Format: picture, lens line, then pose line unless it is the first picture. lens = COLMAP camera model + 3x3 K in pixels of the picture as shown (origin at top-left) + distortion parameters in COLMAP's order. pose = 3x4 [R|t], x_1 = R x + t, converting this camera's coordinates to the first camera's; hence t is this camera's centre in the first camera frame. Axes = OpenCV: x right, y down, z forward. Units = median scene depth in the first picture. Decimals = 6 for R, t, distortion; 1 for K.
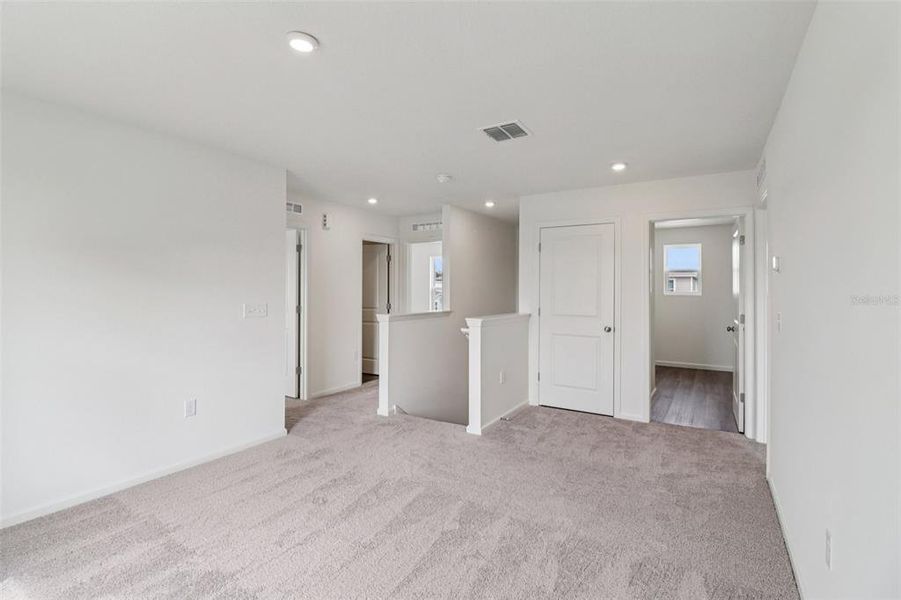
lens RADIAL K [[424.0, 0, 454.1], [0, 424.0, 285.6], [0, 0, 1]] dist [0.002726, -0.017022]
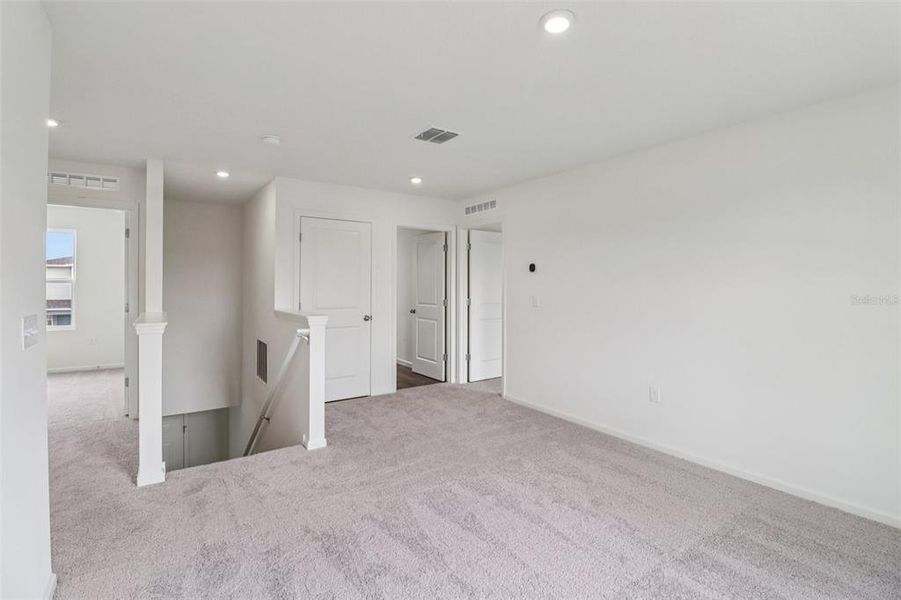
lens RADIAL K [[422.5, 0, 452.2], [0, 422.5, 279.7], [0, 0, 1]] dist [0.004287, -0.016319]
pose [[0.413656, 0.002463, 0.910430, -0.758653], [-0.002875, 0.999995, -0.001398, 0.004601], [-0.910429, -0.002039, 0.413661, 0.470875]]
